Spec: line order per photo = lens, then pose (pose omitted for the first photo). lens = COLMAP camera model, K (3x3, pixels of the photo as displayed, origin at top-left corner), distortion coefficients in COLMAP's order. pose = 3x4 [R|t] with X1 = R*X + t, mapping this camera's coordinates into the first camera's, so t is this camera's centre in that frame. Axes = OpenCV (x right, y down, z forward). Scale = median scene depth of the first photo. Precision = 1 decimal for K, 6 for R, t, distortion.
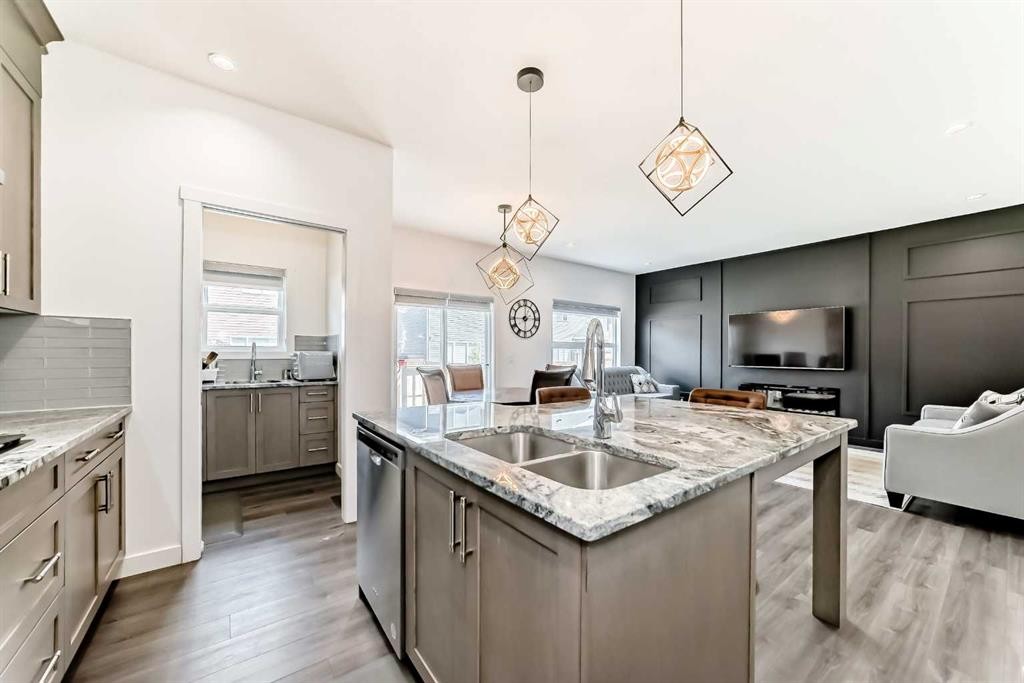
lens RADIAL K [[393.0, 0, 517.0], [0, 393.0, 353.2], [0, 0, 1]] dist [0.011585, 0.000456]
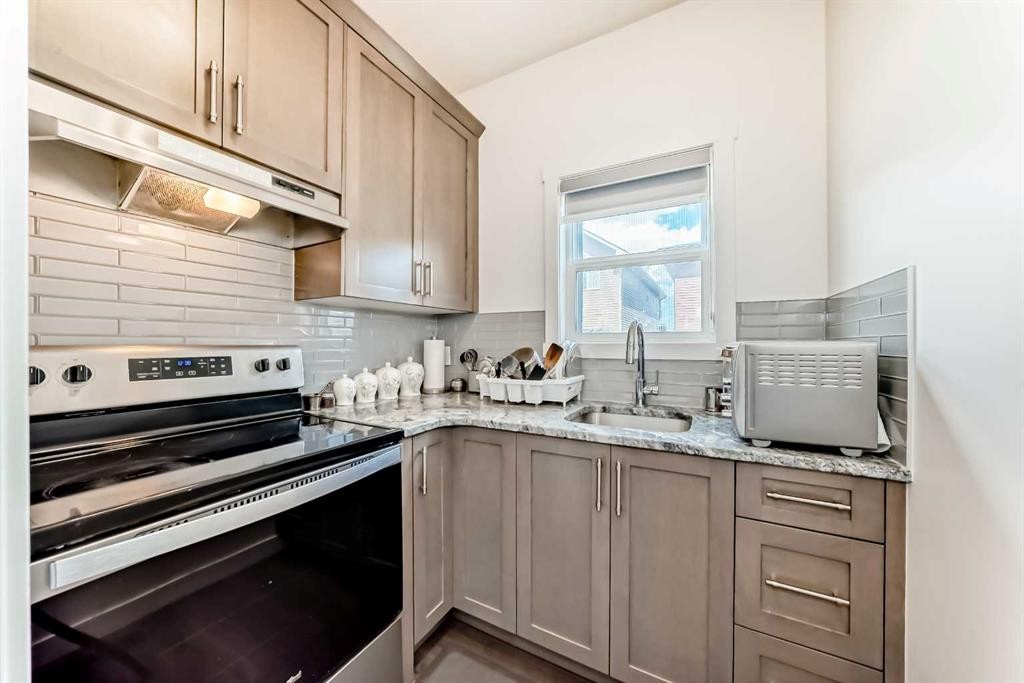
lens RADIAL K [[361.3, 0, 512.6], [0, 361.3, 346.1], [0, 0, 1]] dist [-0.006651, 0.000564]
pose [[0.439423, -0.001409, -0.898279, -0.370767], [-0.001503, 0.999996, -0.002304, 0.000806], [0.898279, 0.002362, 0.439419, 0.706504]]
